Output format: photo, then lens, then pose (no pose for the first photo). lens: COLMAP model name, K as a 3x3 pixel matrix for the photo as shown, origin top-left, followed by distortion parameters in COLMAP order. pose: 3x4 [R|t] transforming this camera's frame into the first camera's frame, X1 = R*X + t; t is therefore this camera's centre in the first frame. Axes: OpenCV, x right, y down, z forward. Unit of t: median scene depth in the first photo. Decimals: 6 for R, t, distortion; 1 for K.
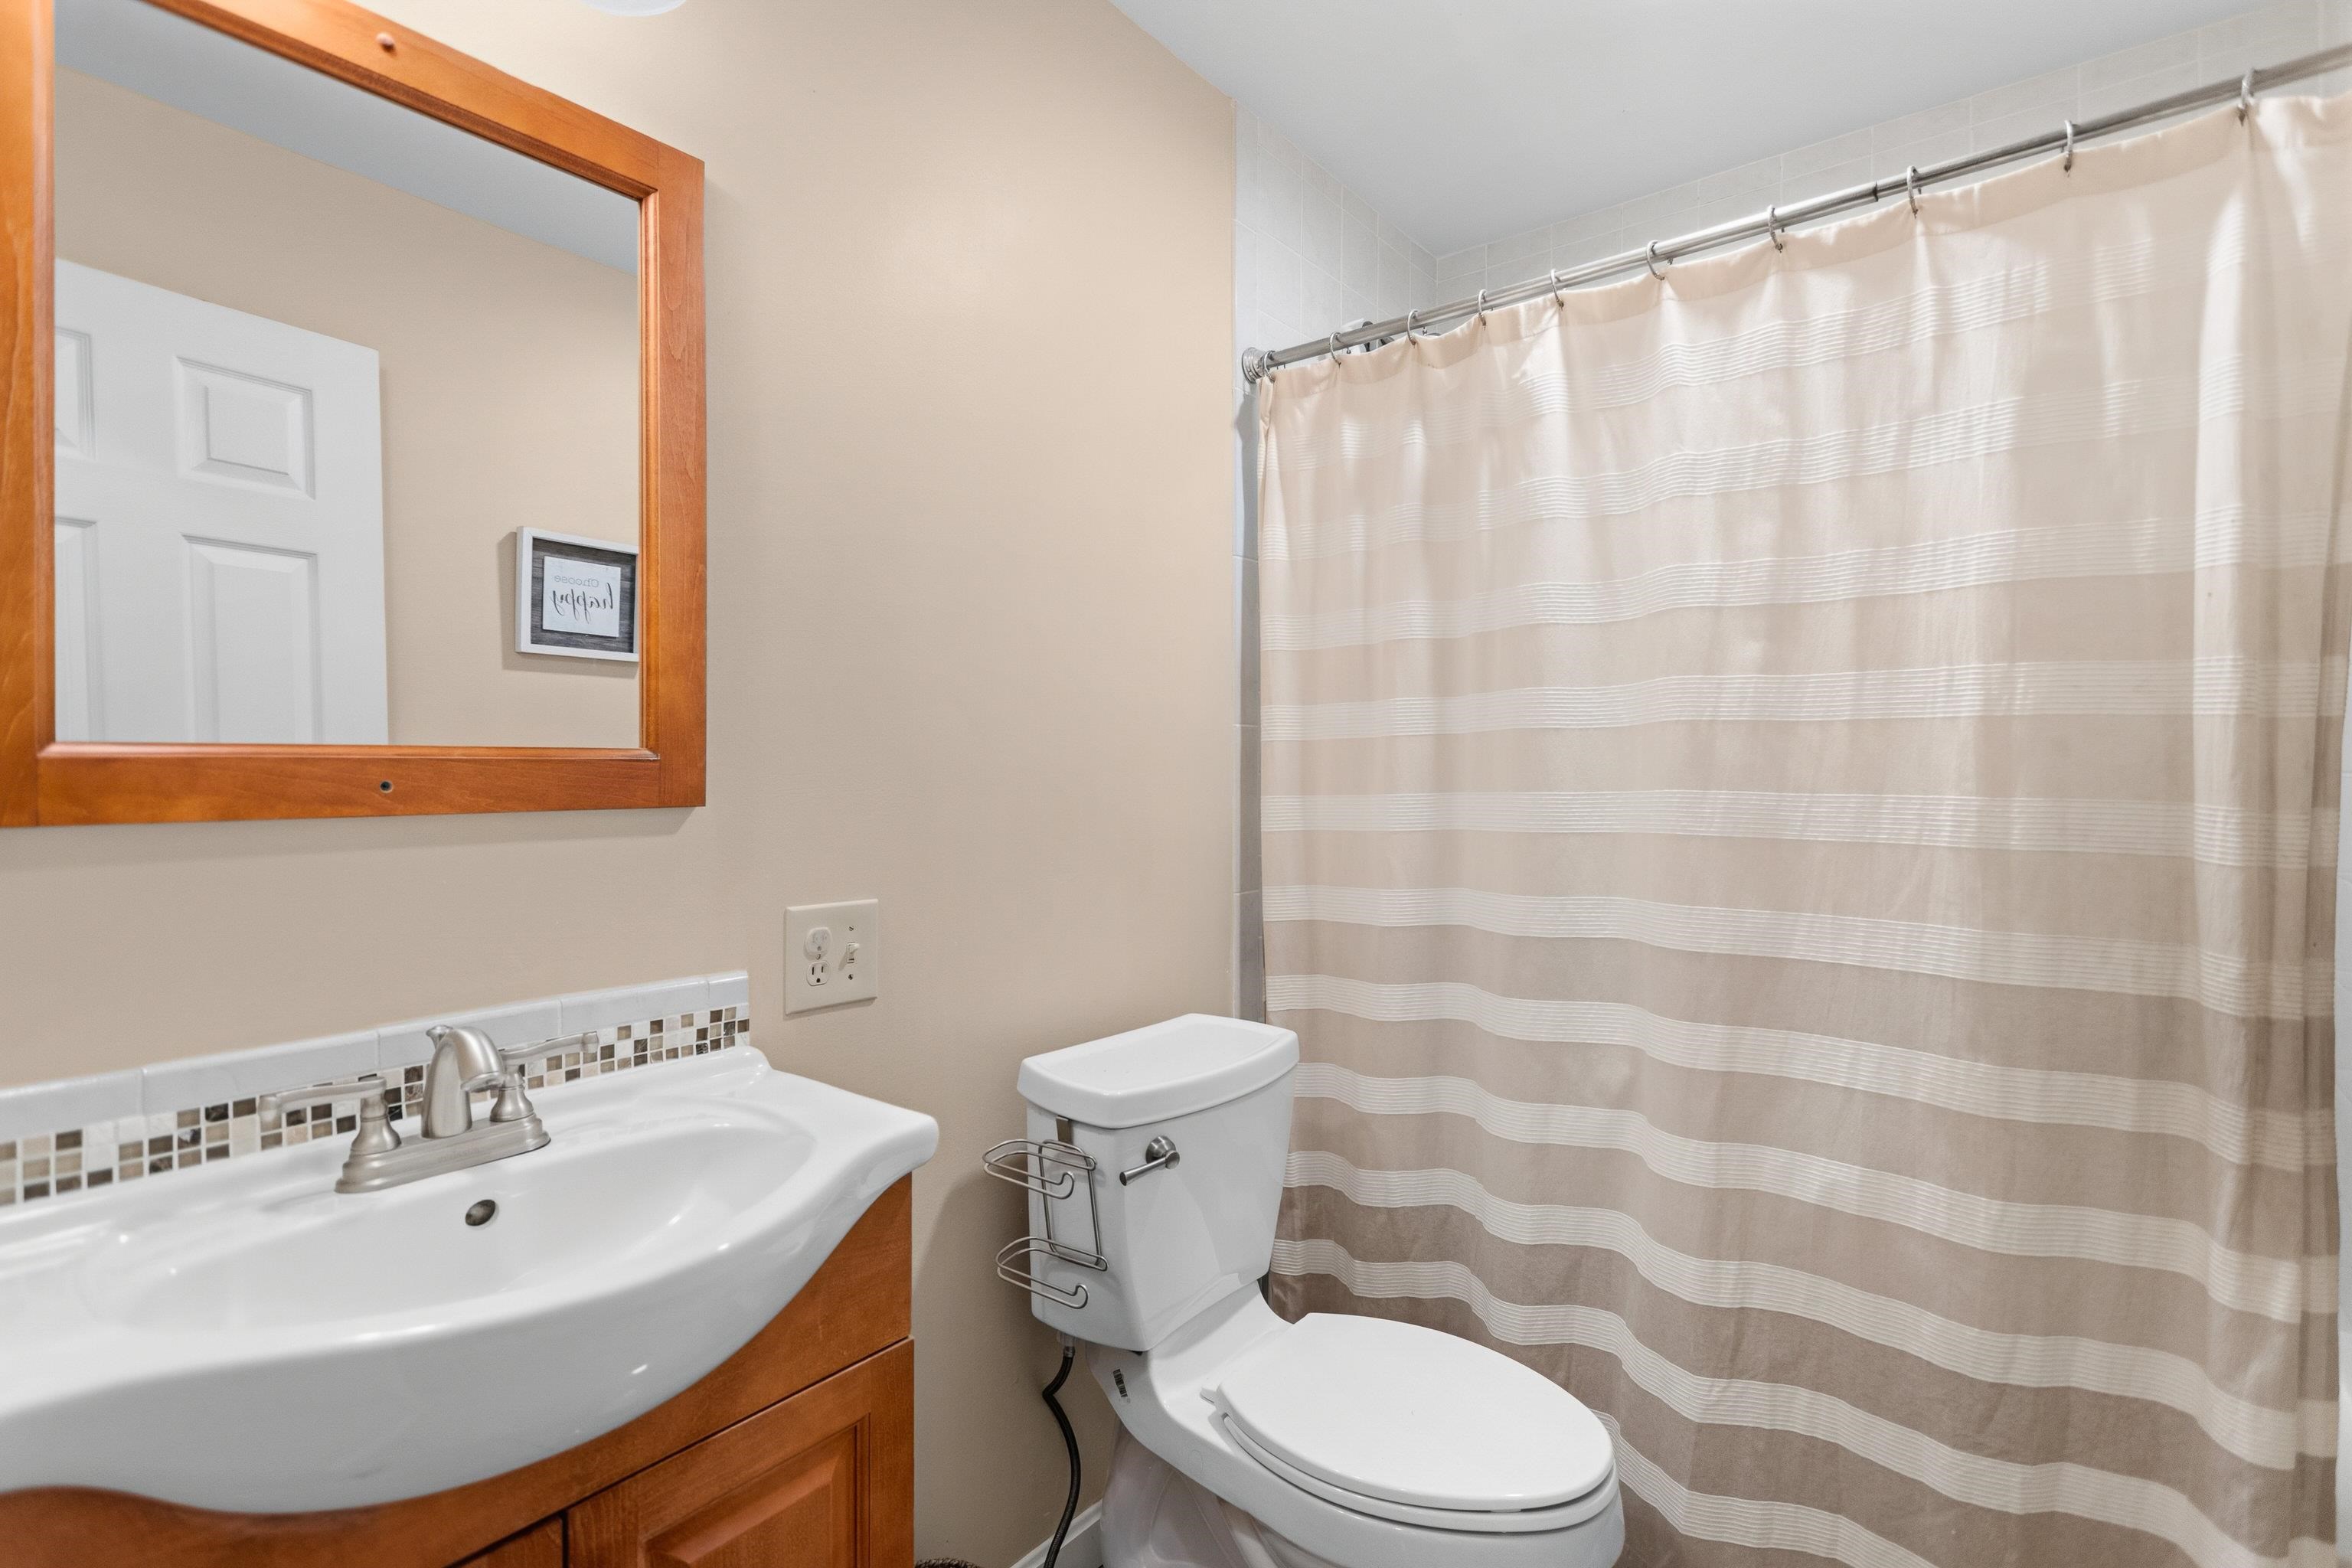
lens RADIAL K [[1130.2, 0, 1173.4], [0, 1130.2, 782.7], [0, 0, 1]] dist [0.003308, 0.000470]
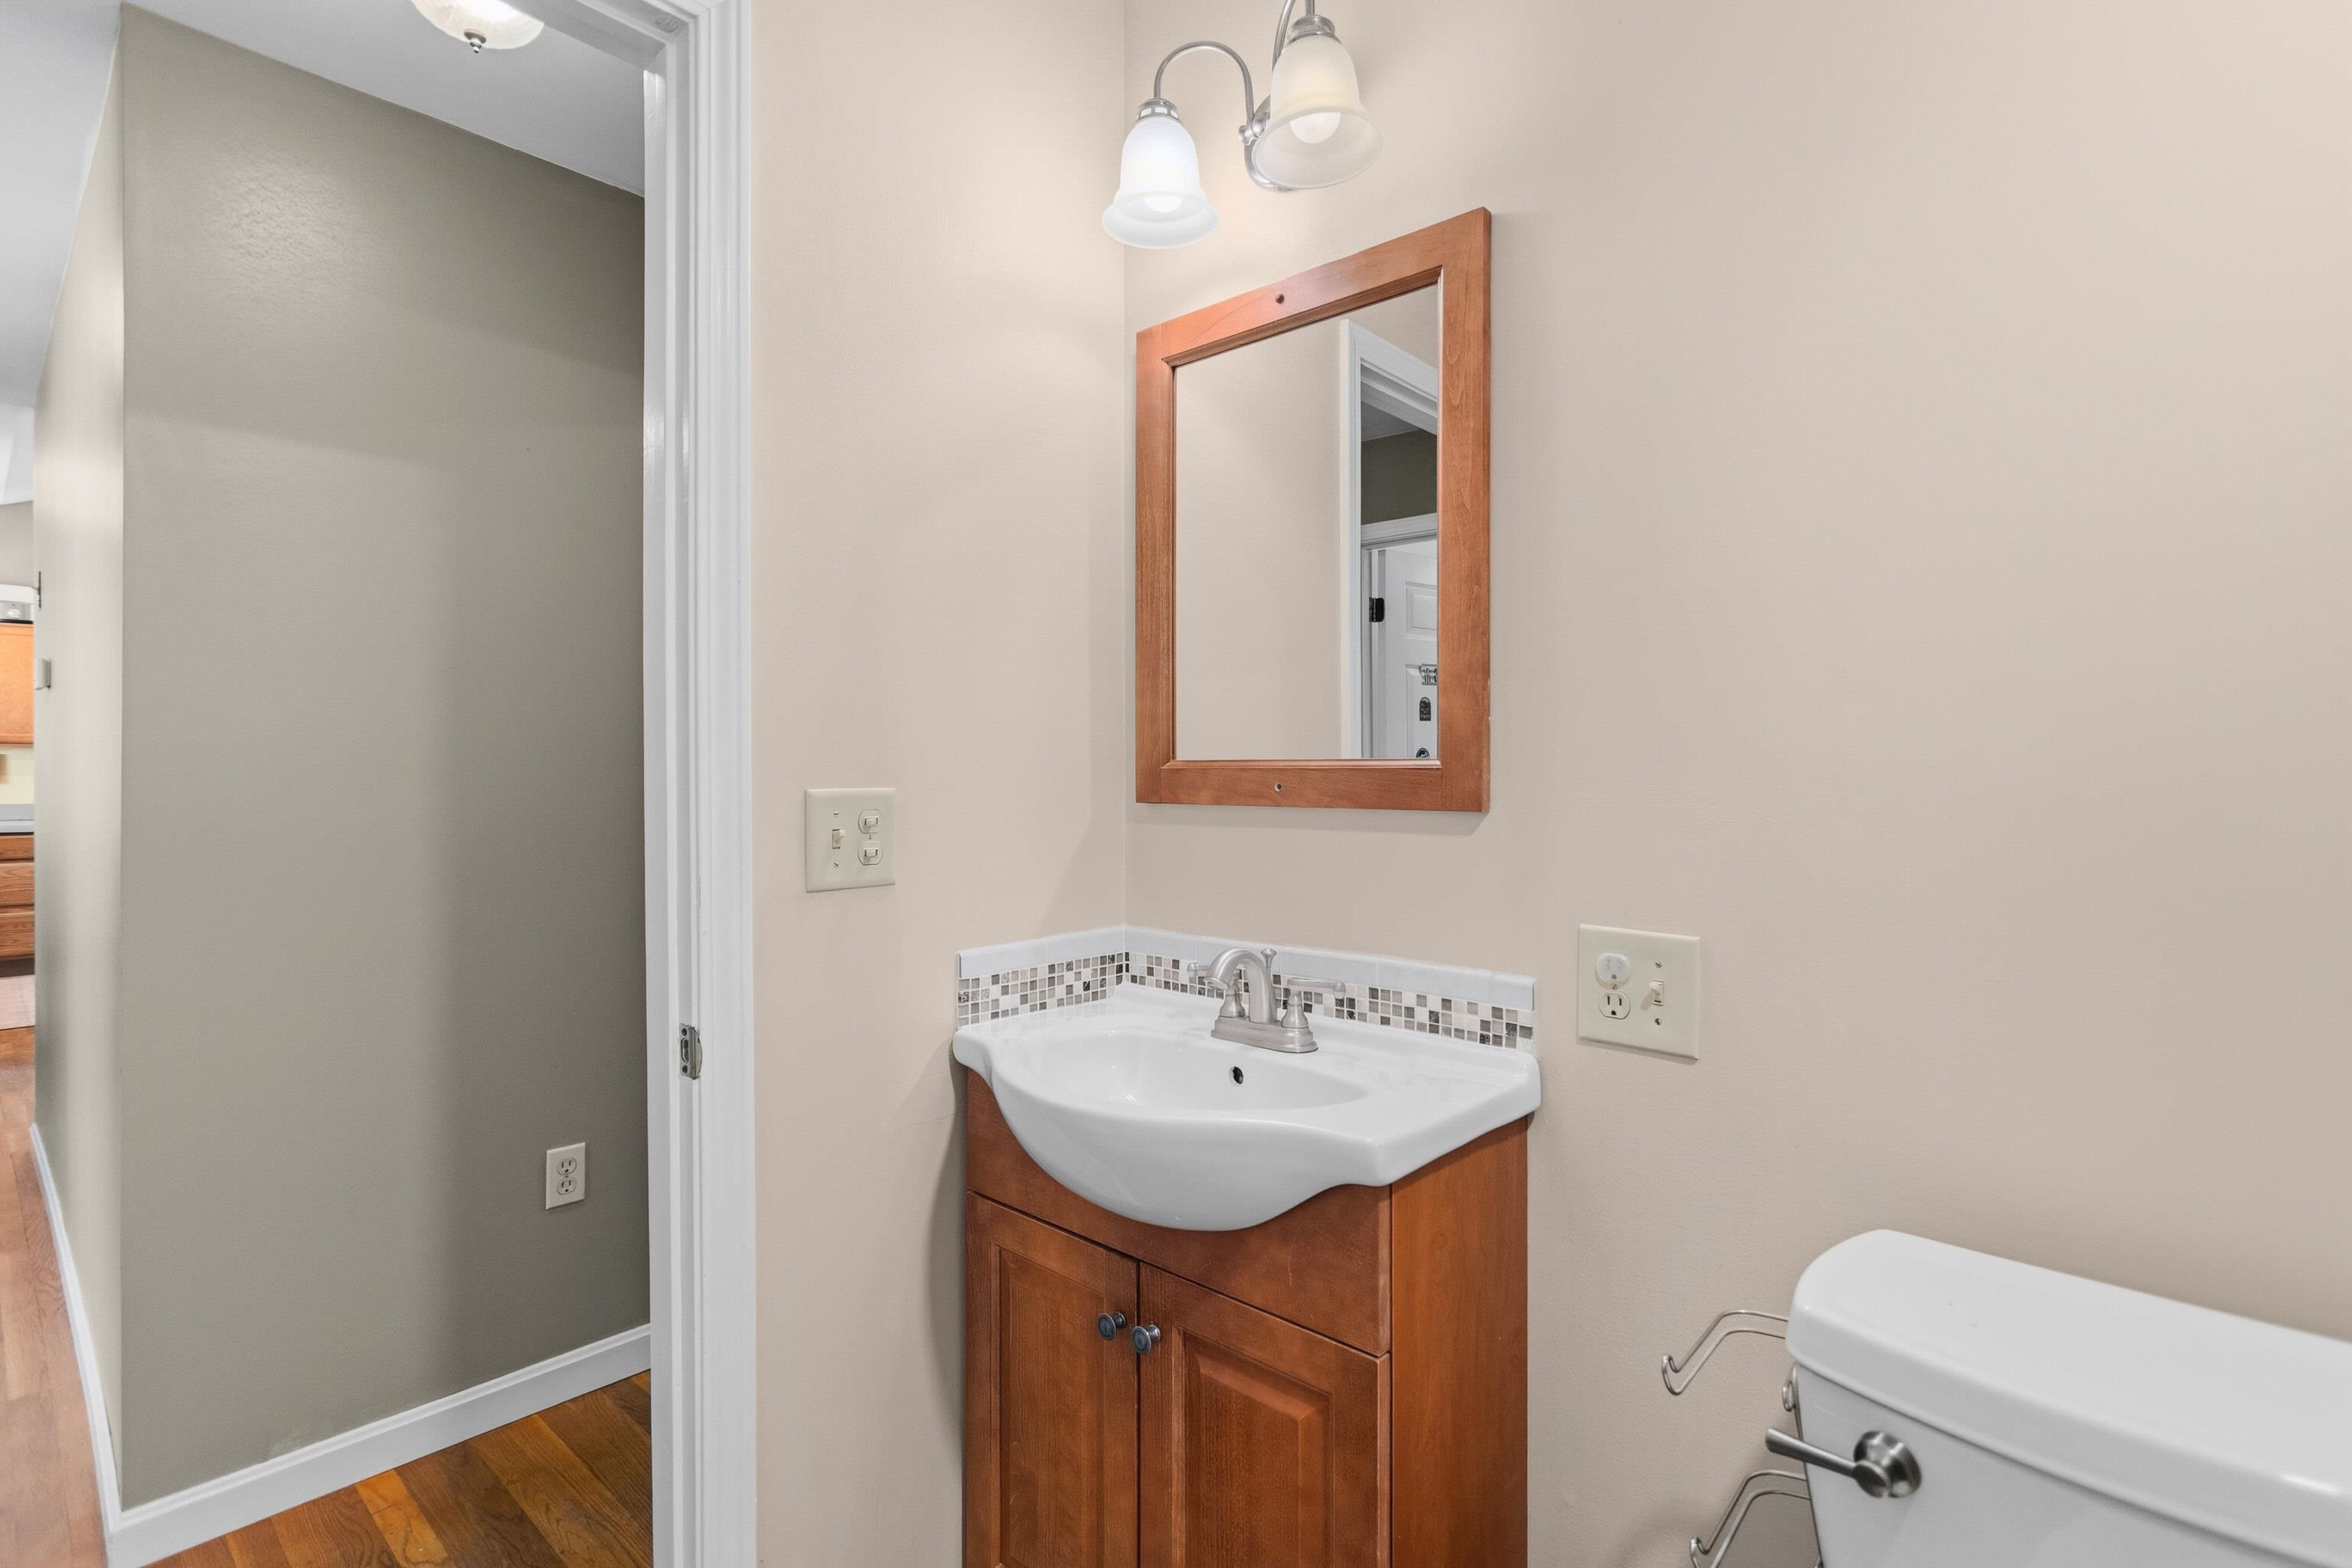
lens RADIAL K [[1130.2, 0, 1172.3], [0, 1130.2, 774.4], [0, 0, 1]] dist [0.003308, 0.000470]
pose [[-0.084440, 0.006036, -0.996410, 0.702678], [-0.011545, 0.999909, 0.007035, -0.018995], [0.996362, 0.012097, -0.084363, 0.836591]]
